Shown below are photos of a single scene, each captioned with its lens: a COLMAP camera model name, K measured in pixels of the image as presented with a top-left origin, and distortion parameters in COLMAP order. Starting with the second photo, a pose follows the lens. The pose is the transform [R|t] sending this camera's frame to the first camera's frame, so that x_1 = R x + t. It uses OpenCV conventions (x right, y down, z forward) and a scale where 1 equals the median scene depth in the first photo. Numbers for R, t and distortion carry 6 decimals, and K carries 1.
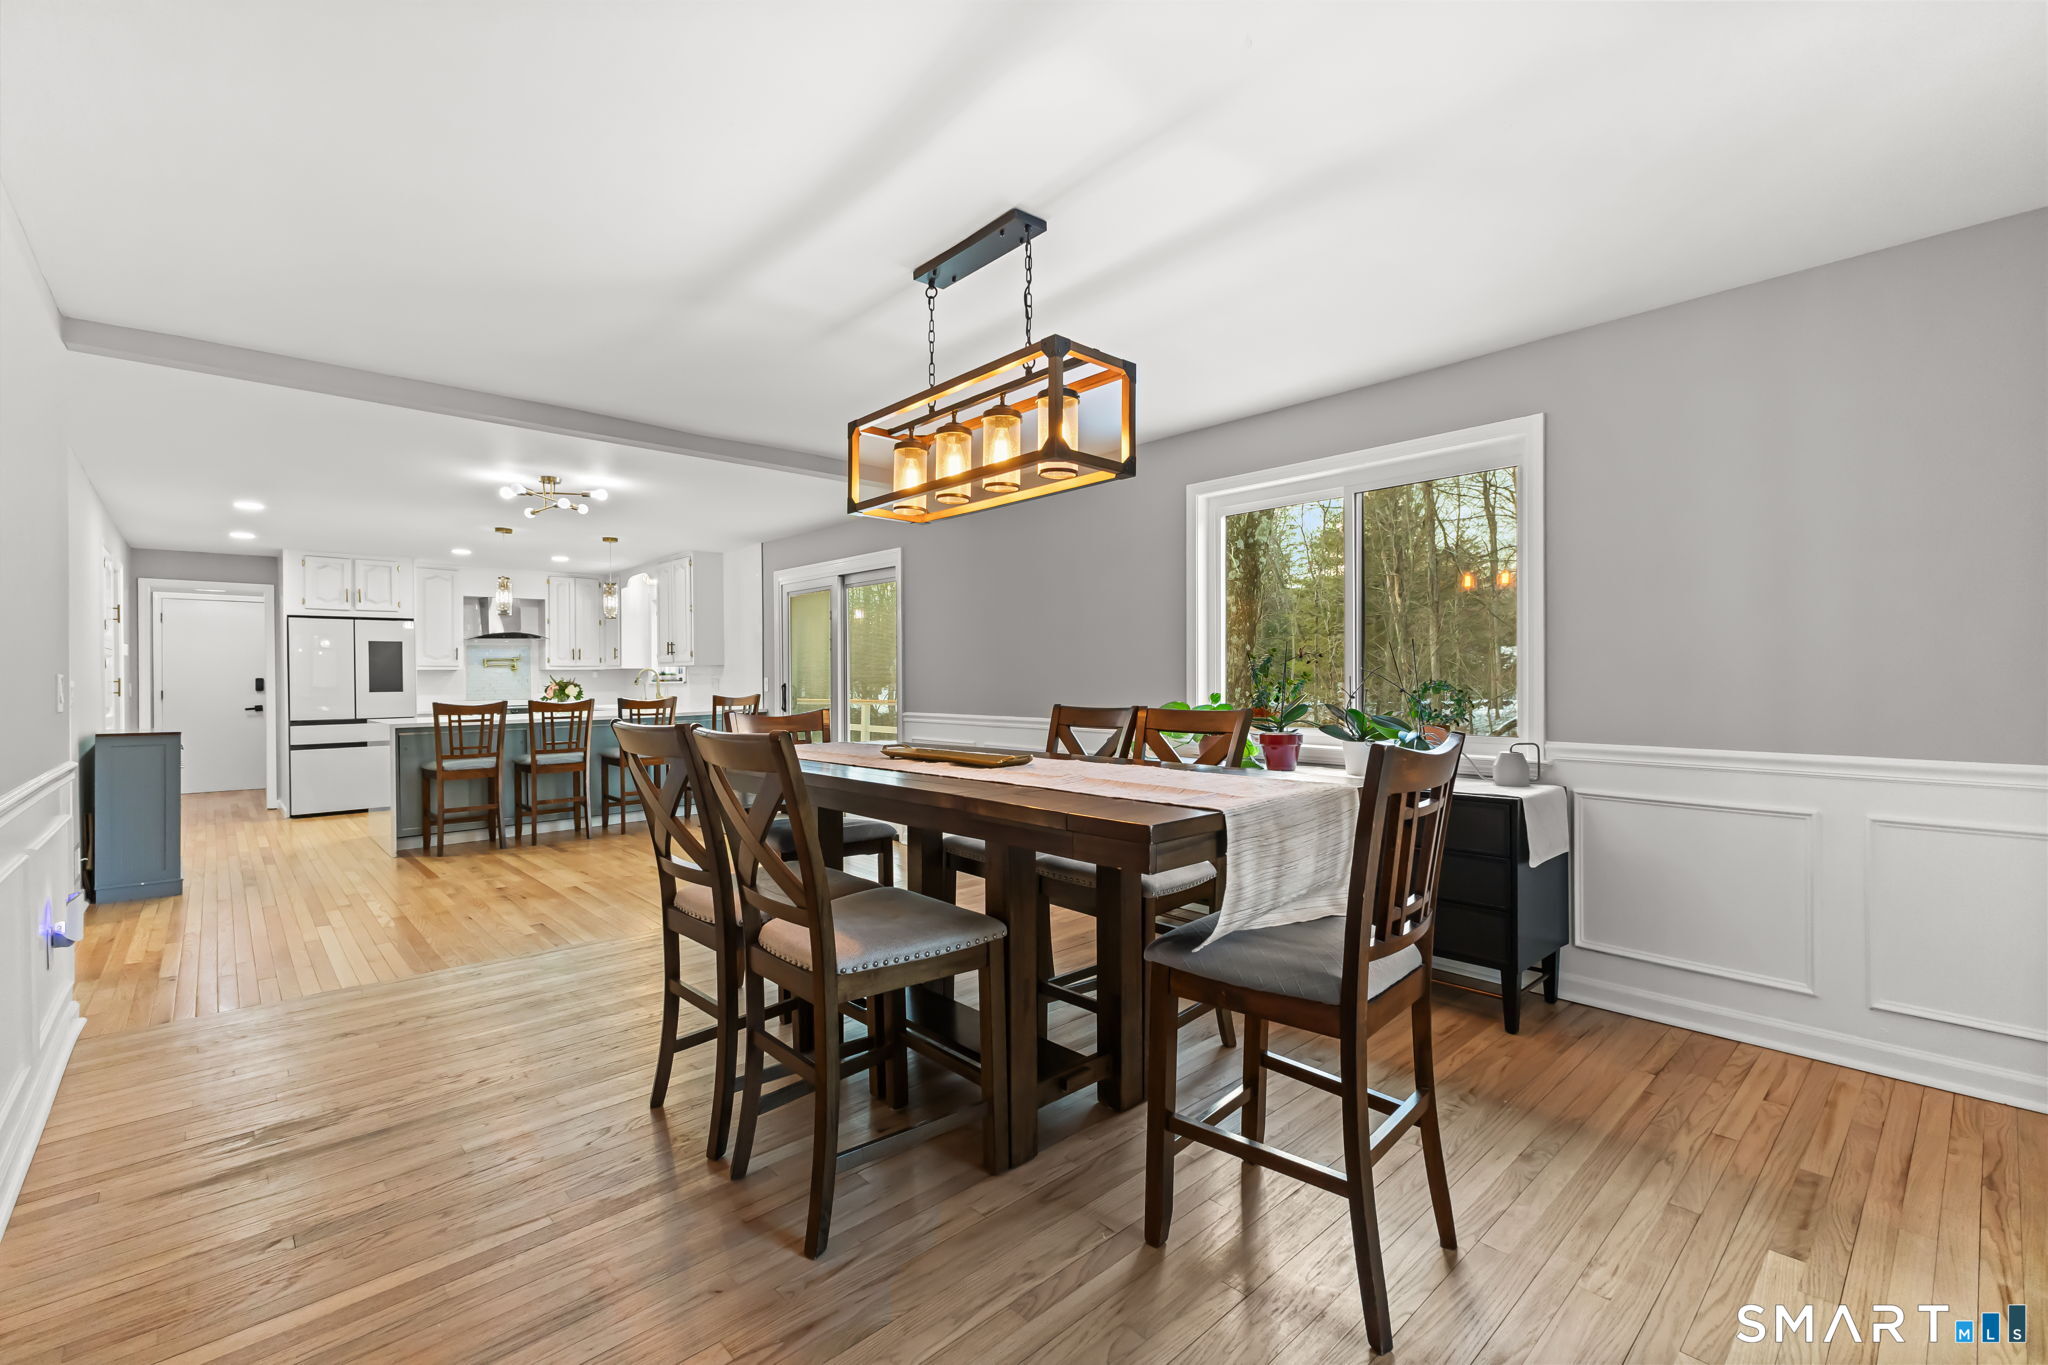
lens RADIAL K [[880.8, 0, 1034.6], [0, 880.8, 683.1], [0, 0, 1]] dist [0.001035, -0.000139]
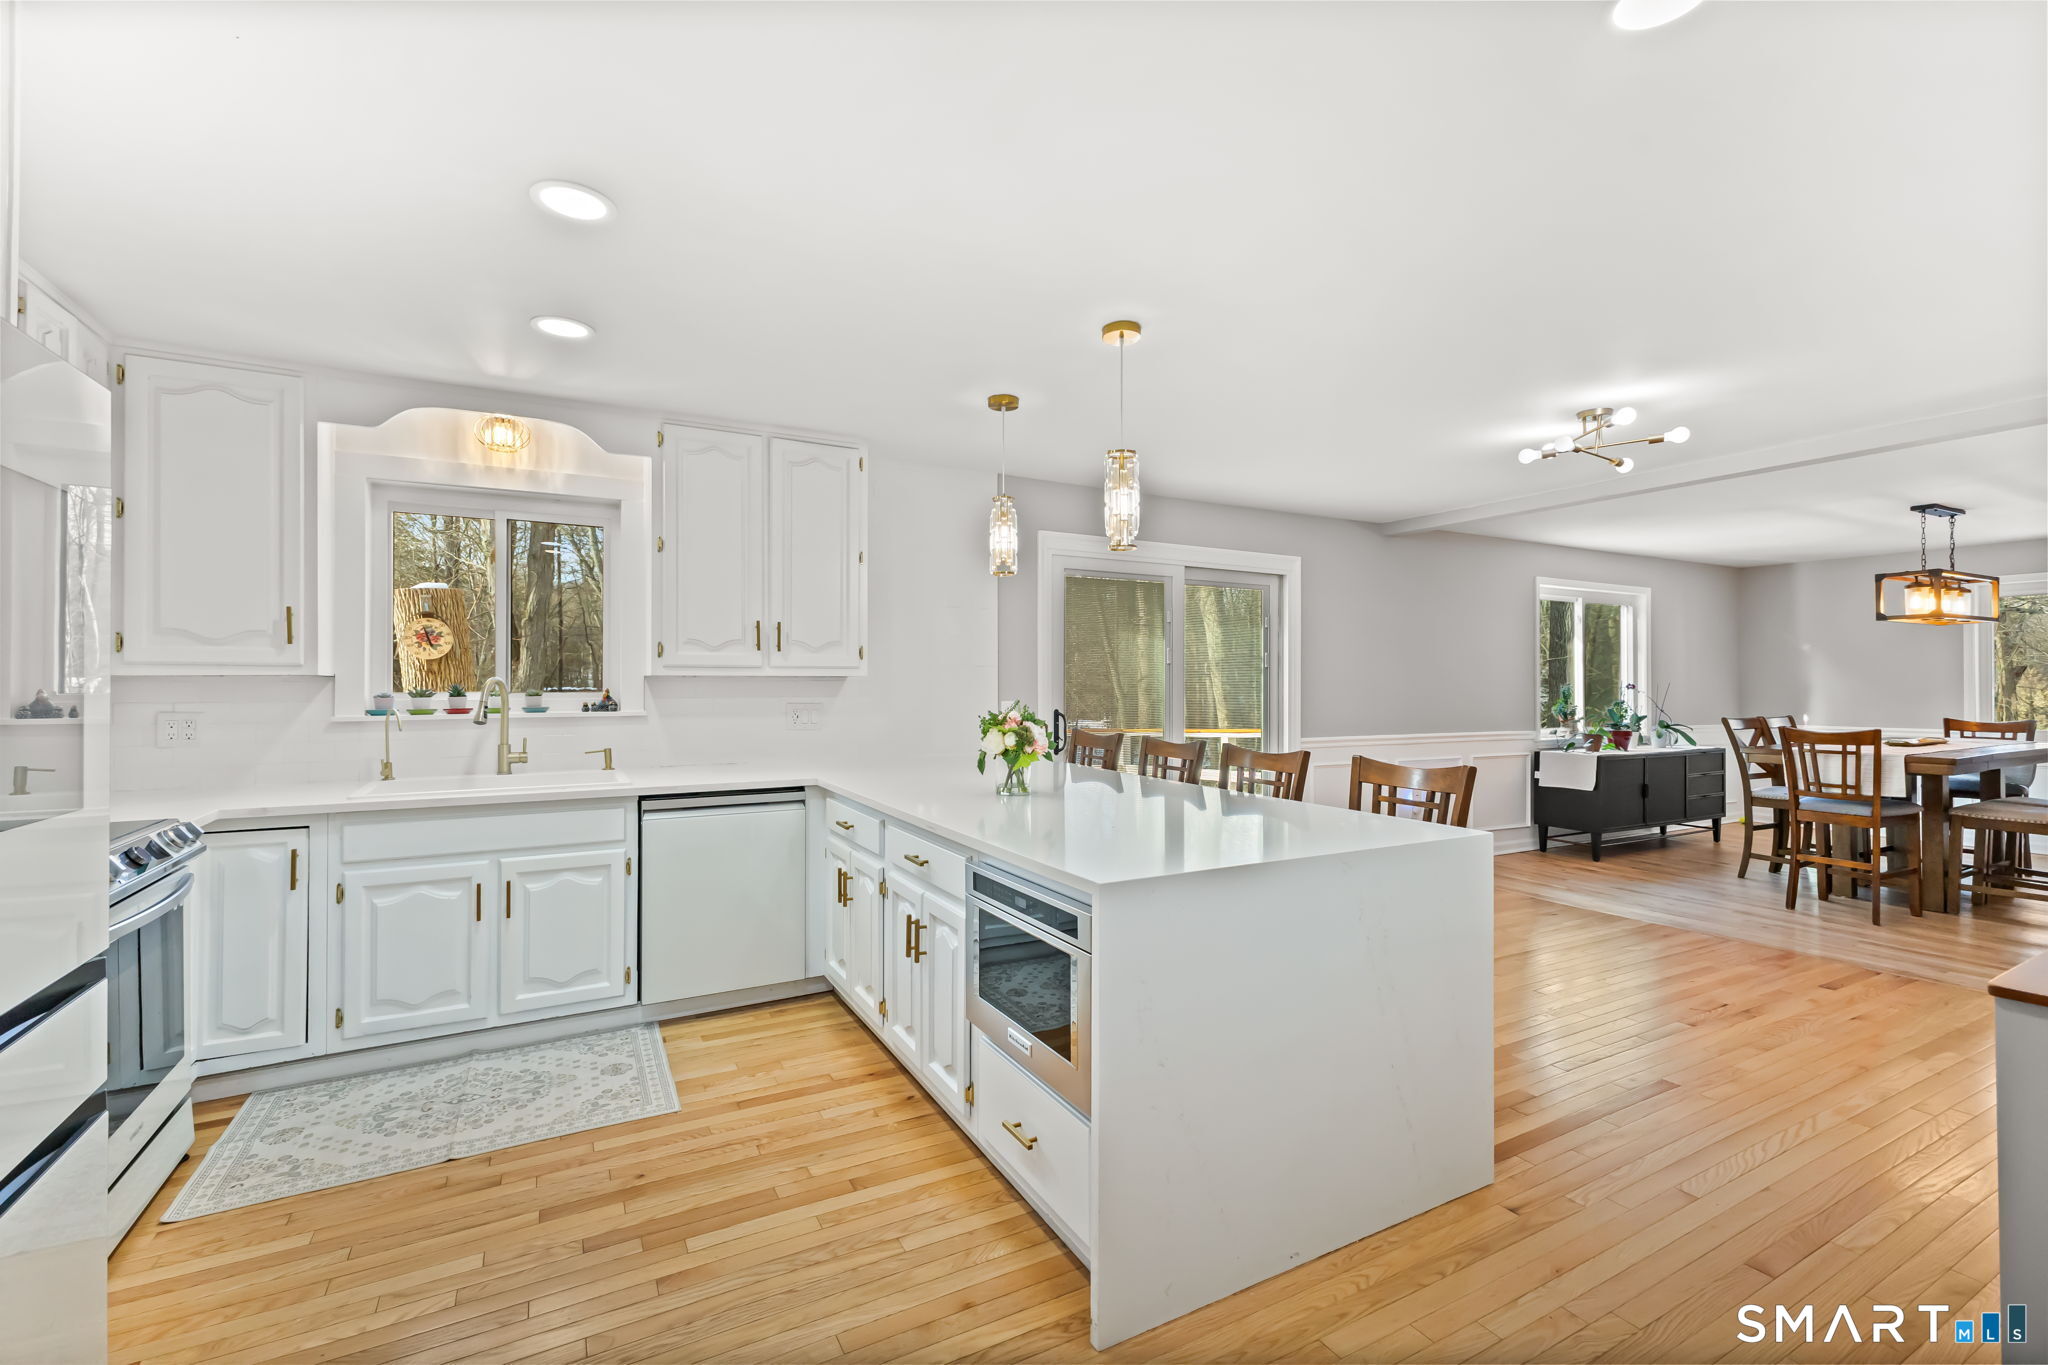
lens RADIAL K [[880.8, 0, 1034.6], [0, 880.8, 683.1], [0, 0, 1]] dist [0.001035, -0.000139]
pose [[0.242235, 0.009528, 0.970171, -0.866509], [0.004222, 0.999932, -0.010875, -0.011488], [-0.970208, 0.006731, 0.242179, 0.822620]]
